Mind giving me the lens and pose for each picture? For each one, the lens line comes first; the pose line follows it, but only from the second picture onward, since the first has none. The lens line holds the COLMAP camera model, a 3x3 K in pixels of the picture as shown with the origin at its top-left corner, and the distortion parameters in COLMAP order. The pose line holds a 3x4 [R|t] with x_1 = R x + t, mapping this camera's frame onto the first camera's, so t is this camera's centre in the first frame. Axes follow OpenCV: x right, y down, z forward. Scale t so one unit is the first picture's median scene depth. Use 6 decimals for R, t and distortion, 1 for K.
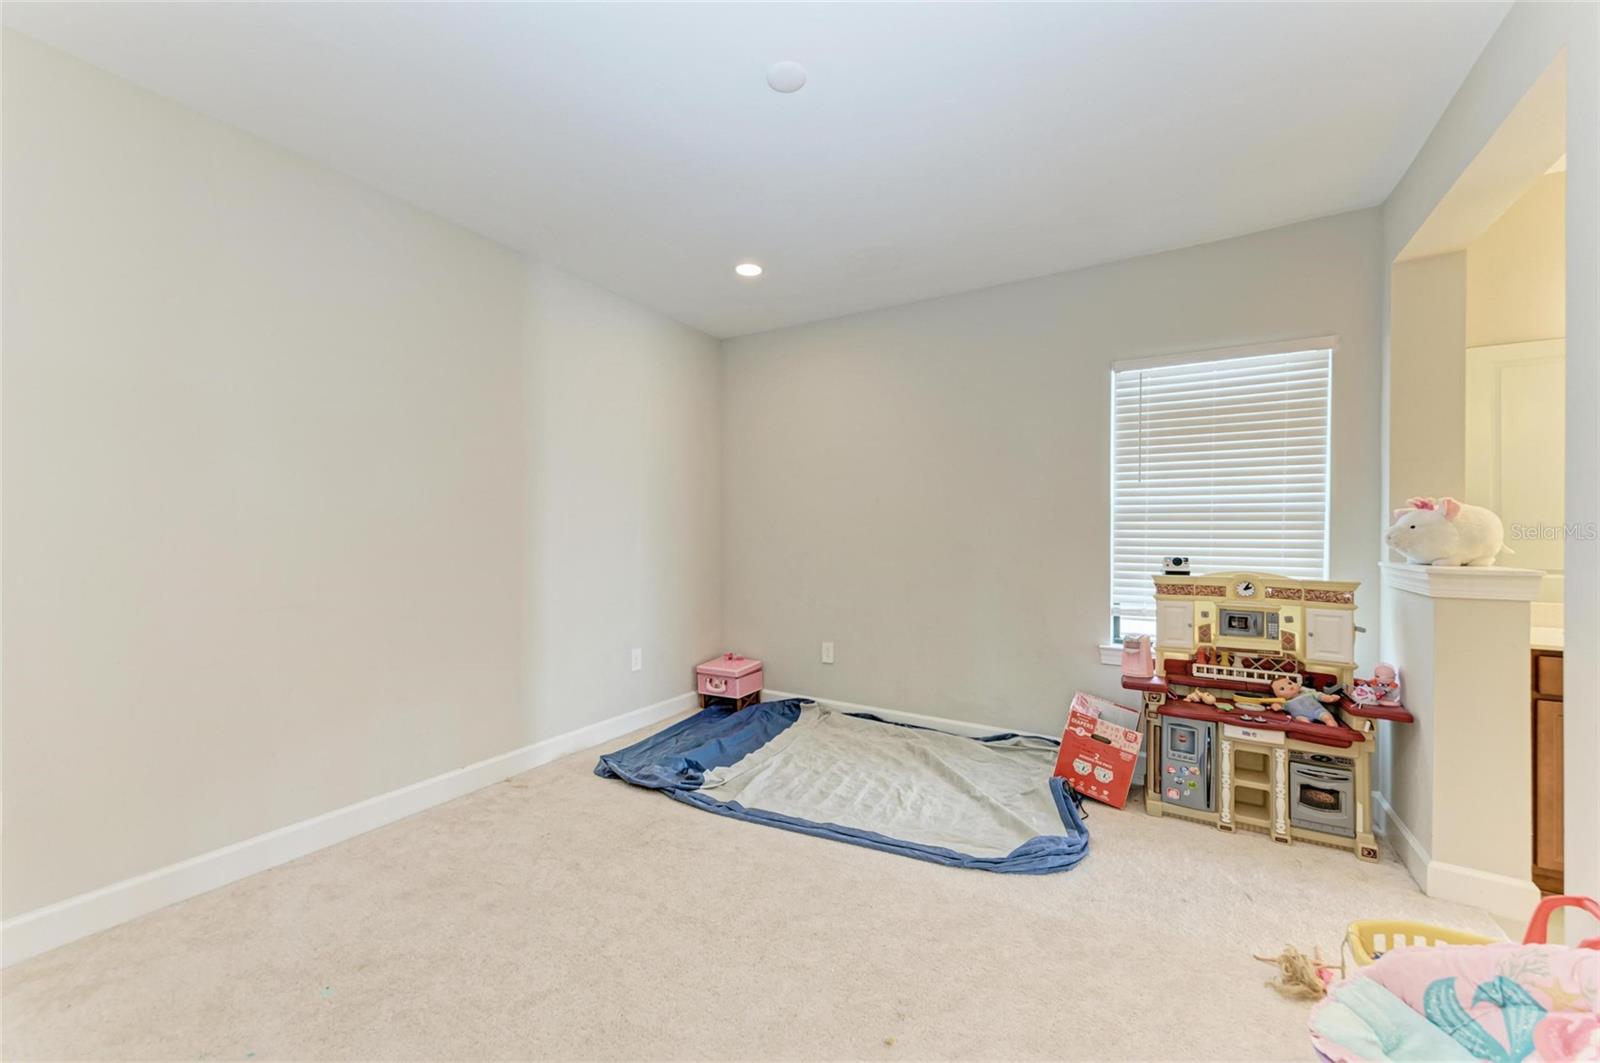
lens RADIAL K [[632.2, 0, 798.1], [0, 632.2, 533.9], [0, 0, 1]] dist [0.012409, -0.000829]
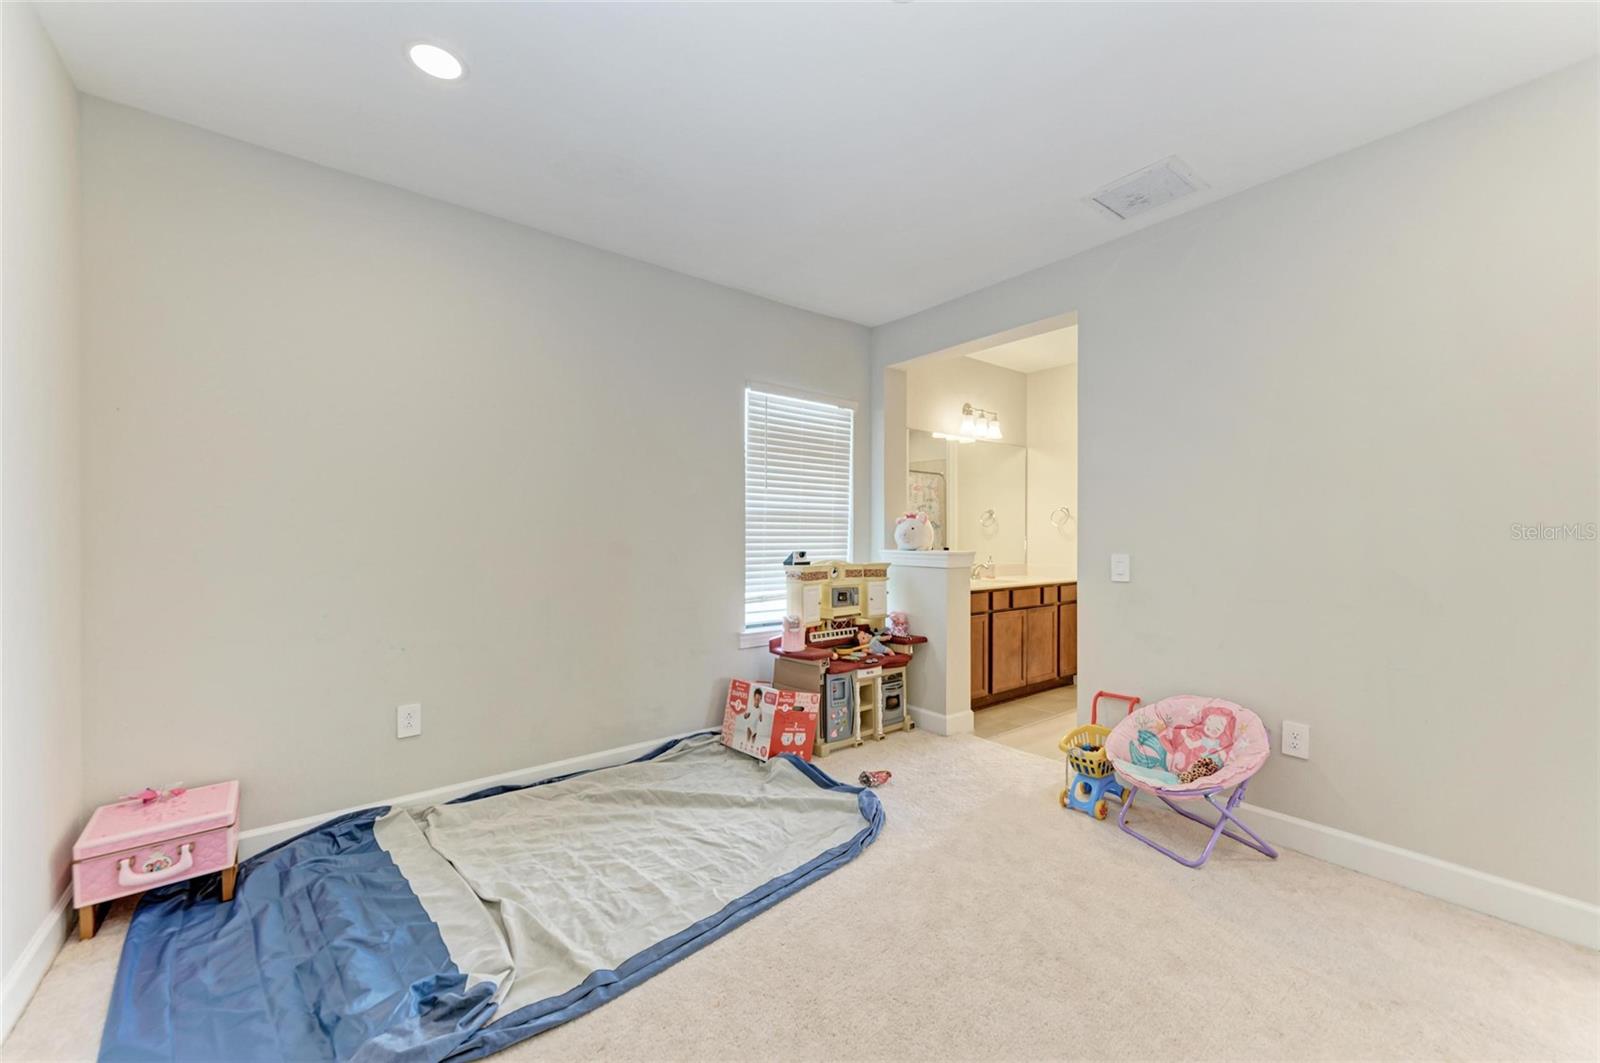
lens RADIAL K [[632.2, 0, 799.9], [0, 632.2, 535.0], [0, 0, 1]] dist [0.012409, -0.000829]
pose [[0.324042, -0.006363, 0.946021, -0.623421], [-0.003987, 0.999959, 0.008091, -0.005455], [-0.946034, -0.006394, 0.324004, 0.626261]]
